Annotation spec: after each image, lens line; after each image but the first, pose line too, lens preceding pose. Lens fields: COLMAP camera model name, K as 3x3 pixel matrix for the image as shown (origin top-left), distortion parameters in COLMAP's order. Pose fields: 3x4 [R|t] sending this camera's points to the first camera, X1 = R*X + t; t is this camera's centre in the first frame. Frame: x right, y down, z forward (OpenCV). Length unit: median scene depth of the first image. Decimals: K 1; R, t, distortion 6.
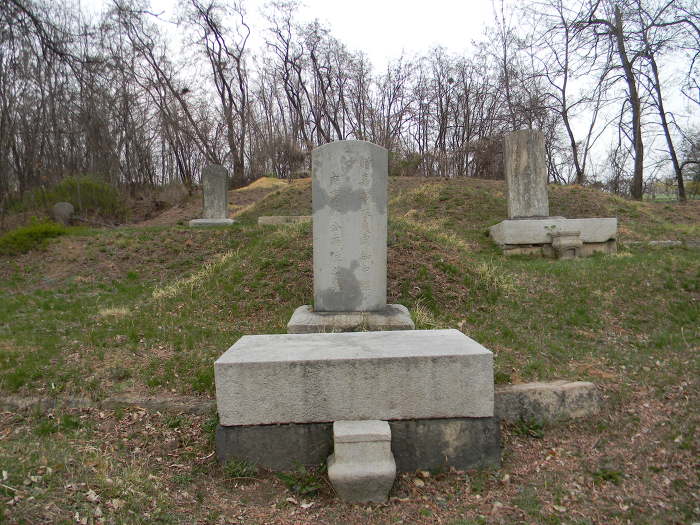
lens RADIAL K [[571.5, 0, 350.0], [0, 571.5, 262.5], [0, 0, 1]] dist [-0.005572, -0.004001]
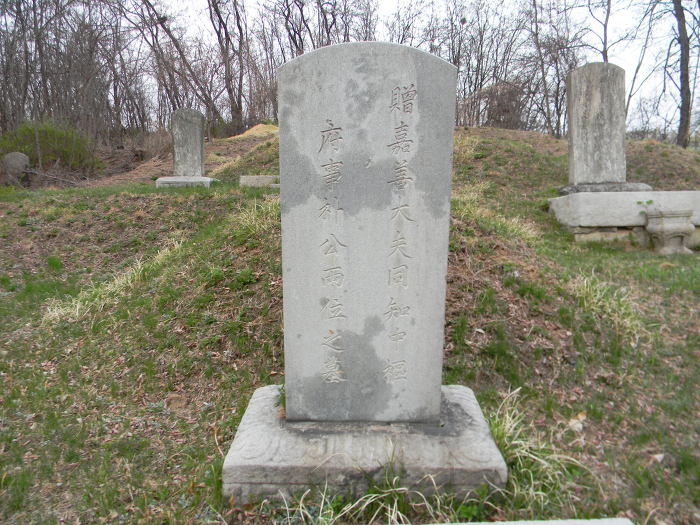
lens RADIAL K [[571.5, 0, 350.0], [0, 571.5, 262.5], [0, 0, 1]] dist [-0.005572, -0.004001]
pose [[0.999920, 0.011565, -0.005093, -0.001920], [-0.011066, 0.995973, 0.088970, -0.018171], [0.006101, -0.088907, 0.996021, 0.114714]]
